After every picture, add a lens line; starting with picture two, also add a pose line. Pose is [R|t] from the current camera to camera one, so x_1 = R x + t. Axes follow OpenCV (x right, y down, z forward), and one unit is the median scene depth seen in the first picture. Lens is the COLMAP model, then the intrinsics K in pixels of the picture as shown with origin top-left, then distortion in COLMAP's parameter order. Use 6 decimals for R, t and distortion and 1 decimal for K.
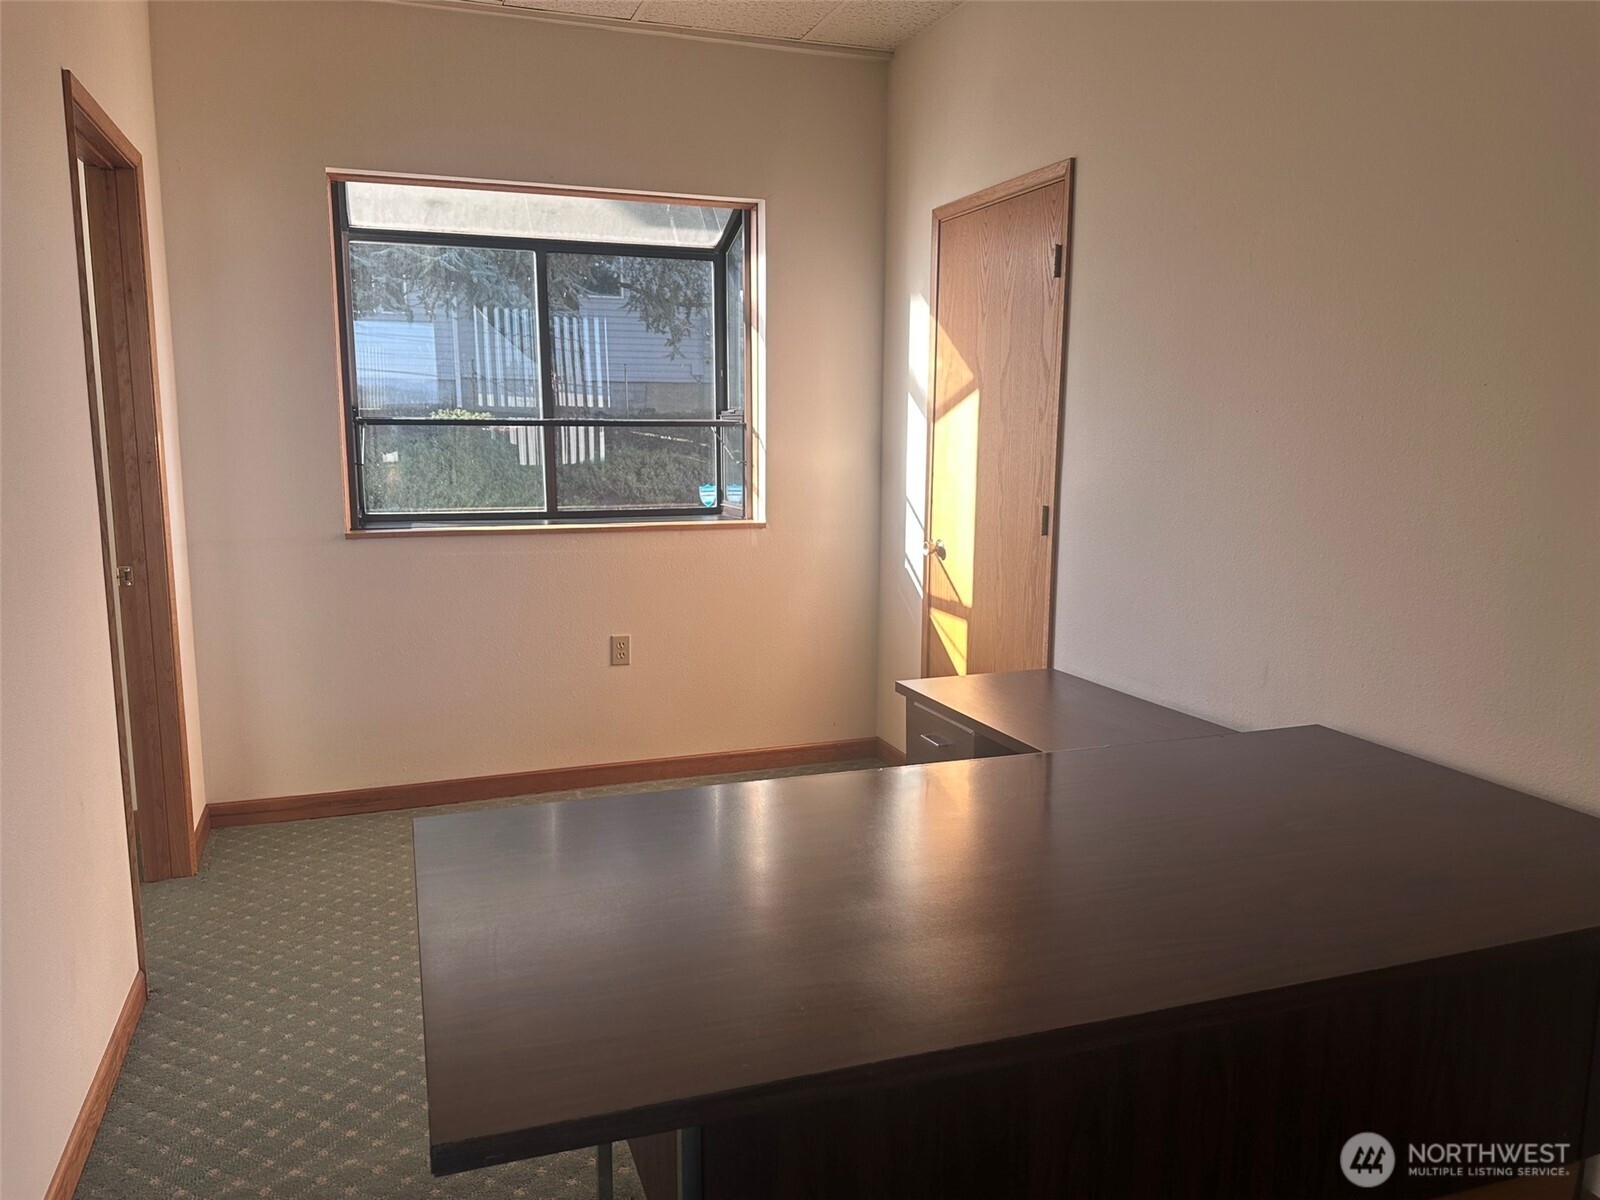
lens RADIAL K [[1181.8, 0, 800.0], [0, 1181.8, 600.0], [0, 0, 1]] dist [0.139703, -0.149082]
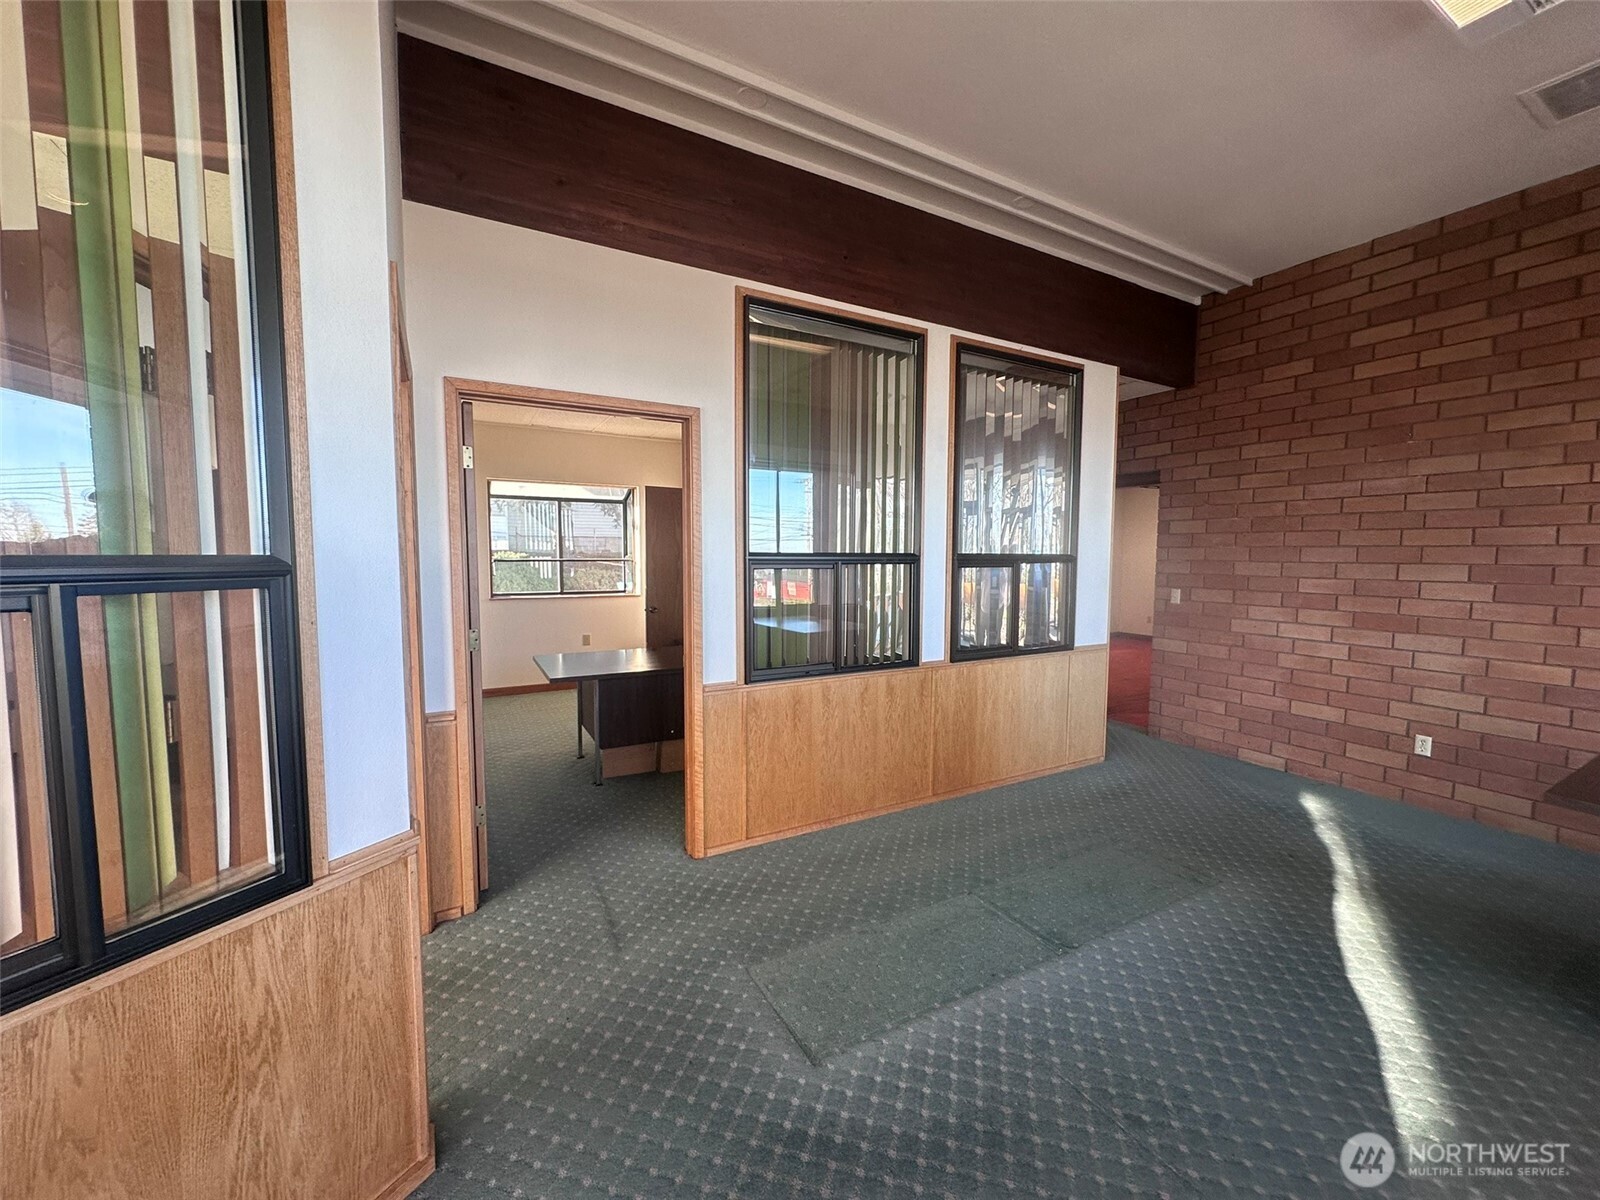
lens RADIAL K [[637.6, 0, 800.0], [0, 637.6, 600.0], [0, 0, 1]] dist [-0.000450, -0.000042]
pose [[0.986548, -0.013109, 0.162944, 0.095022], [0.025900, 0.996723, -0.076627, 0.071497], [-0.161406, 0.079817, 0.983655, -0.536570]]
